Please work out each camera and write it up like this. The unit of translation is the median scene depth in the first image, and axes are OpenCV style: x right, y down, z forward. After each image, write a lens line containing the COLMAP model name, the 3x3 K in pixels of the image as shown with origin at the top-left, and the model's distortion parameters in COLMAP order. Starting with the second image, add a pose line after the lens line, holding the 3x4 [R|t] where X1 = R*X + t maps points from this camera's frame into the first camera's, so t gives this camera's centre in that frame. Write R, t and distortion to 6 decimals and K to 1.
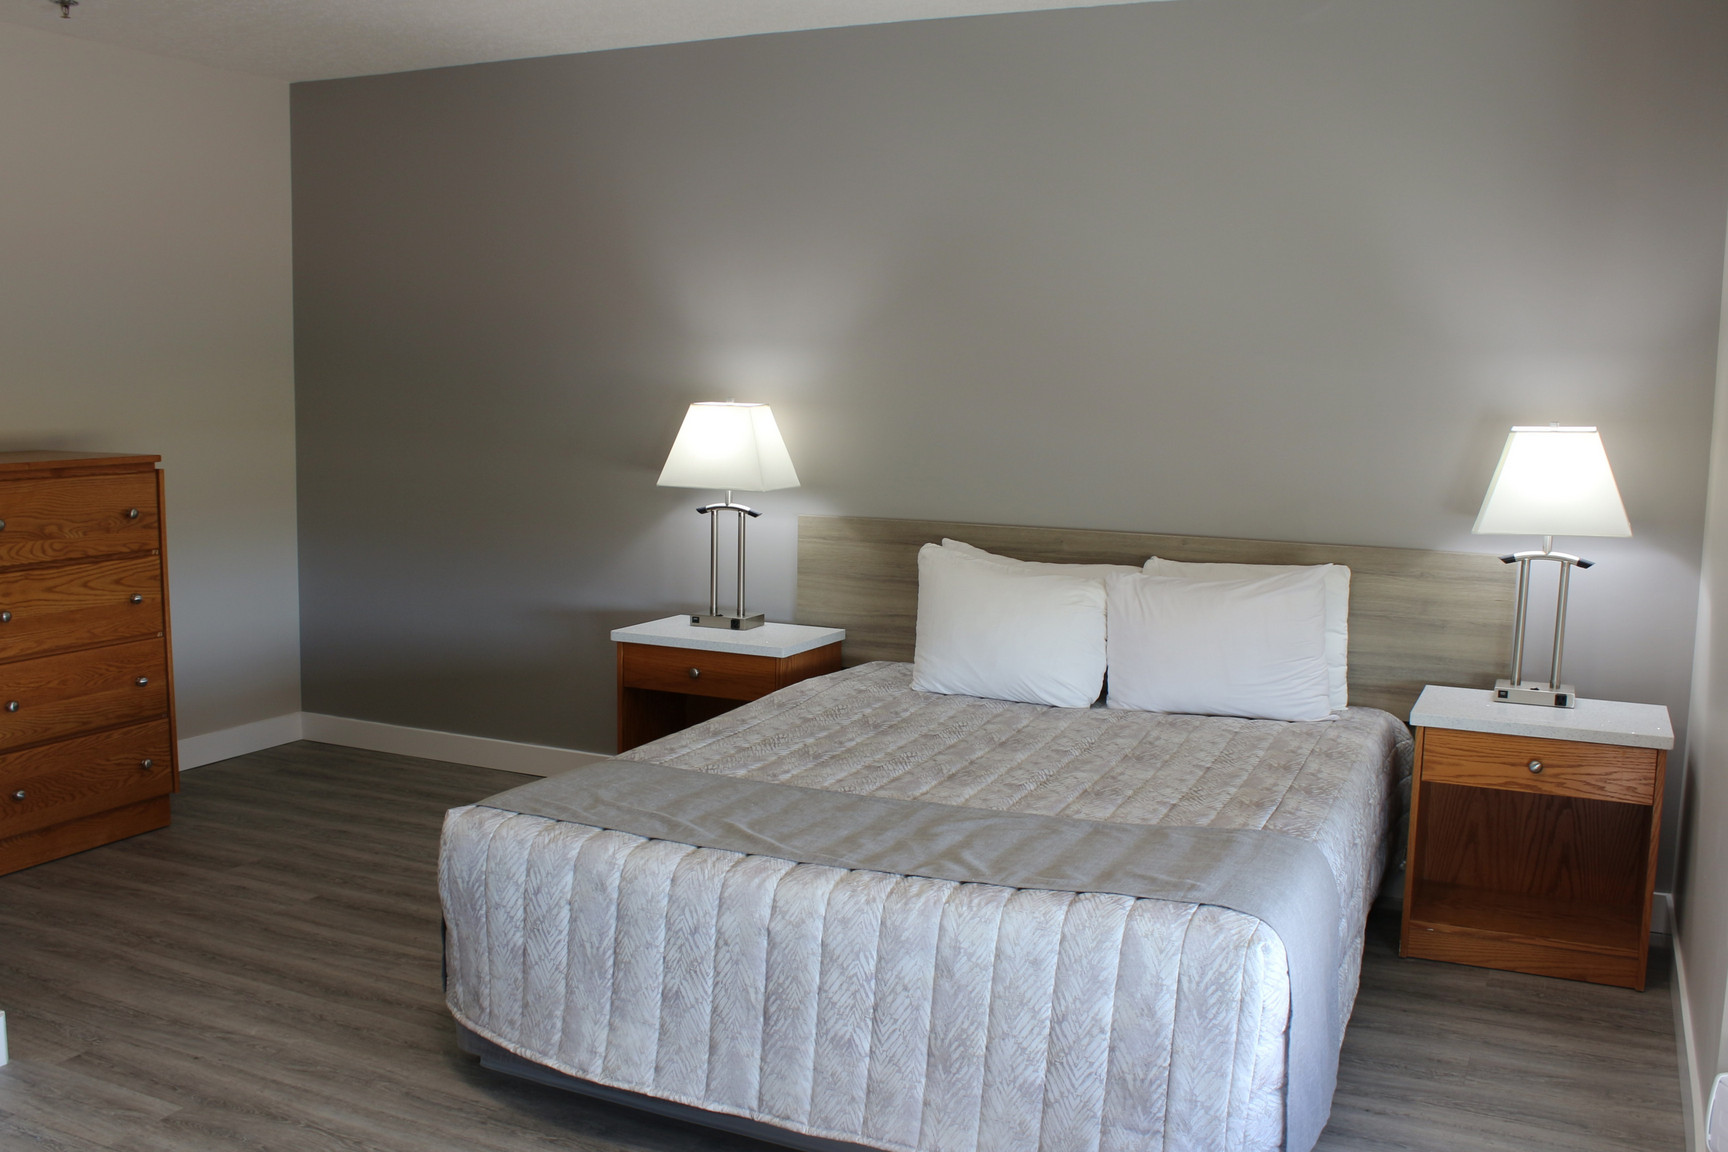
lens RADIAL K [[1602.0, 0, 859.1], [0, 1602.0, 619.8], [0, 0, 1]] dist [-0.151525, 0.130639]
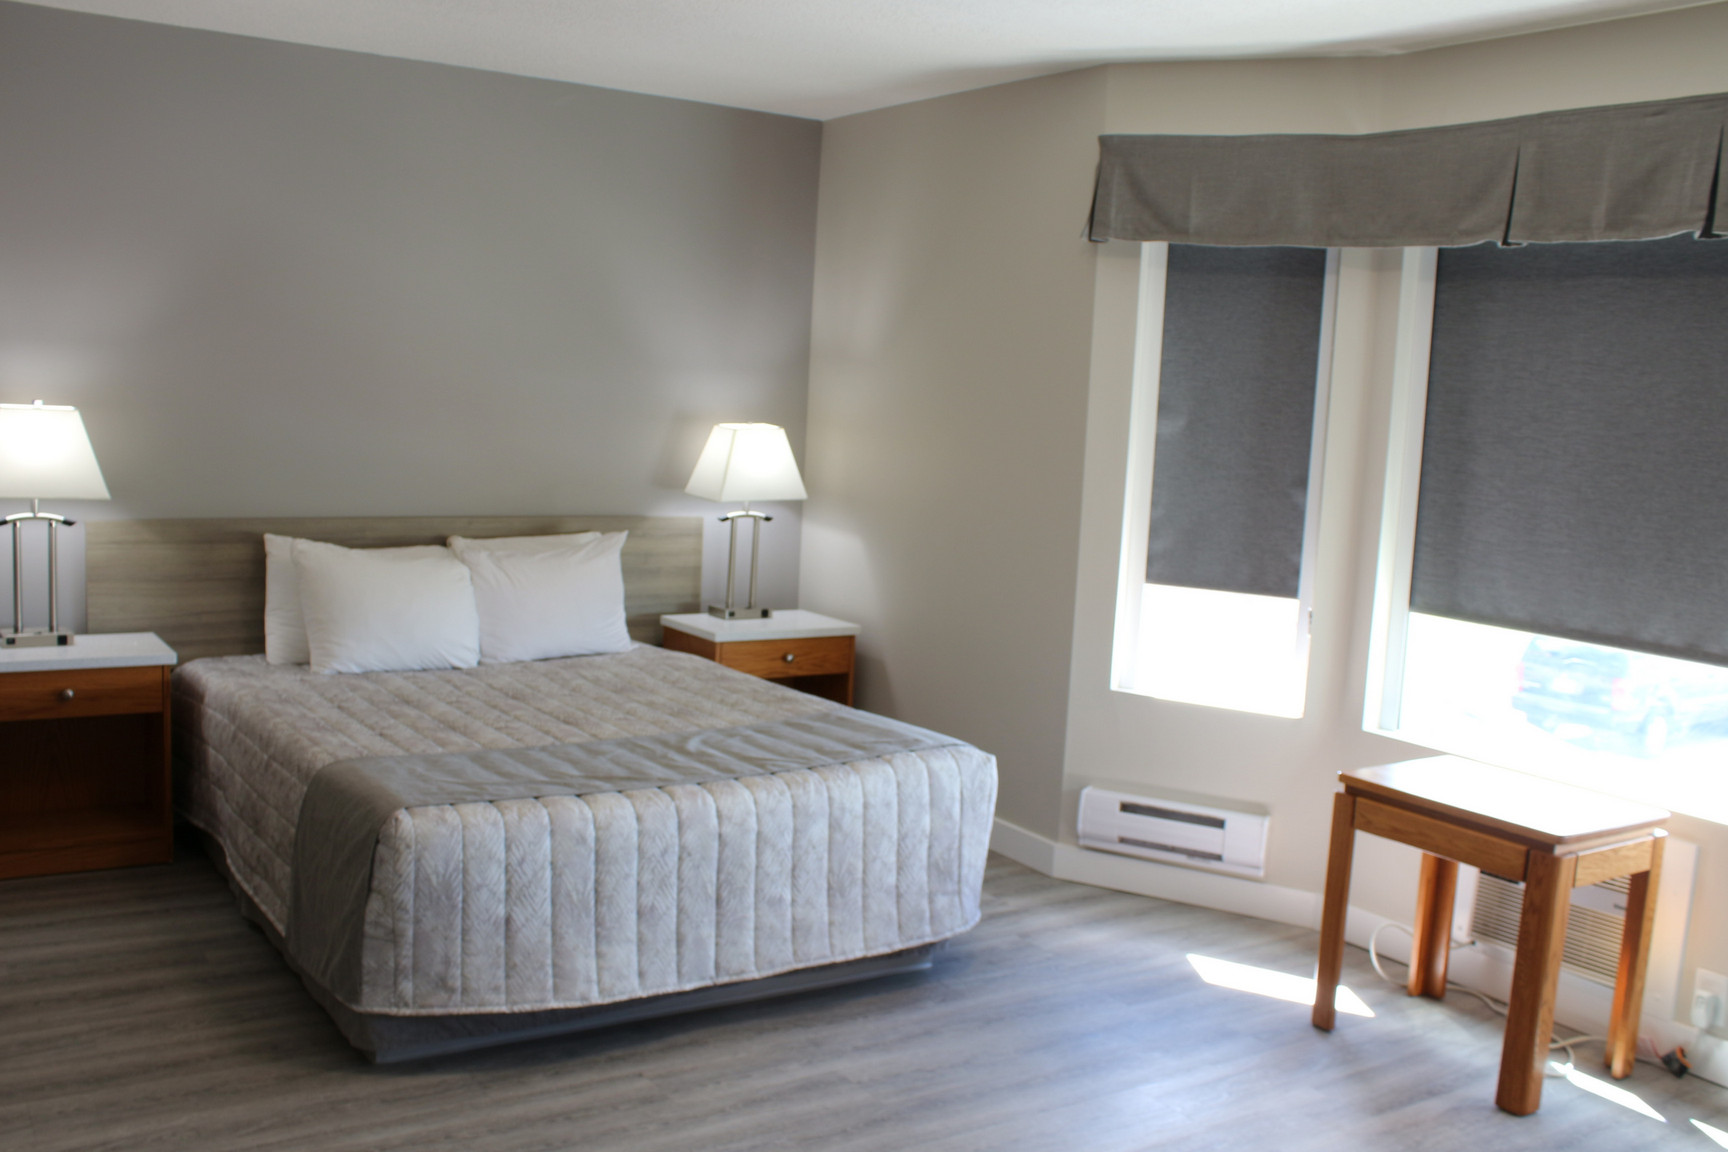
lens RADIAL K [[1547.2, 0, 863.9], [0, 1547.2, 598.0], [0, 0, 1]] dist [-0.076274, 0.000790]
pose [[0.537706, -0.101958, 0.836945, -0.998478], [0.086845, 0.994079, 0.065306, -0.068850], [-0.838648, 0.037568, 0.543376, 0.194187]]
